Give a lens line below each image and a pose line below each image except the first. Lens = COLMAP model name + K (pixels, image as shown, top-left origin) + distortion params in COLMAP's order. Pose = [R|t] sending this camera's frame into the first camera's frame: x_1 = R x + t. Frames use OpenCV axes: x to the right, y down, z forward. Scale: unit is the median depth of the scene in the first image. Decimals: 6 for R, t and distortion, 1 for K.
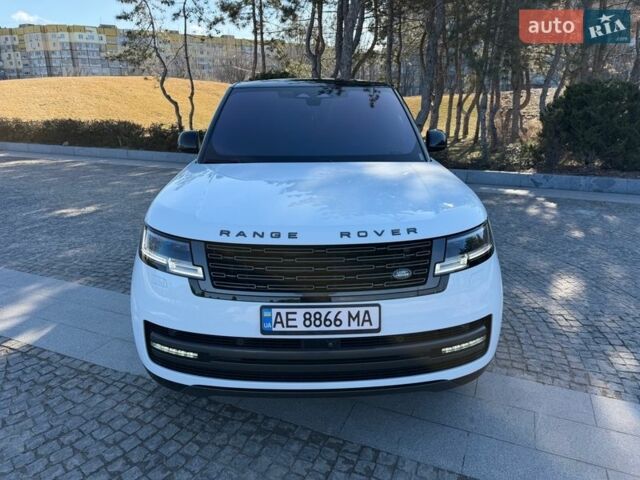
lens RADIAL K [[440.2, 0, 320.0], [0, 440.2, 240.0], [0, 0, 1]] dist [0.030375, -0.033024]
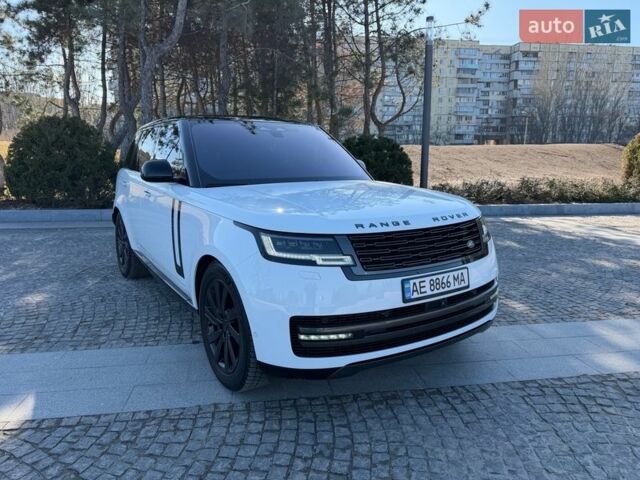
lens RADIAL K [[440.2, 0, 320.0], [0, 440.2, 240.0], [0, 0, 1]] dist [0.030375, -0.033024]
pose [[0.849137, -0.090805, 0.520309, -0.891603], [0.152633, 0.985267, -0.077145, 0.092975], [-0.505638, 0.144923, 0.850486, 0.048400]]
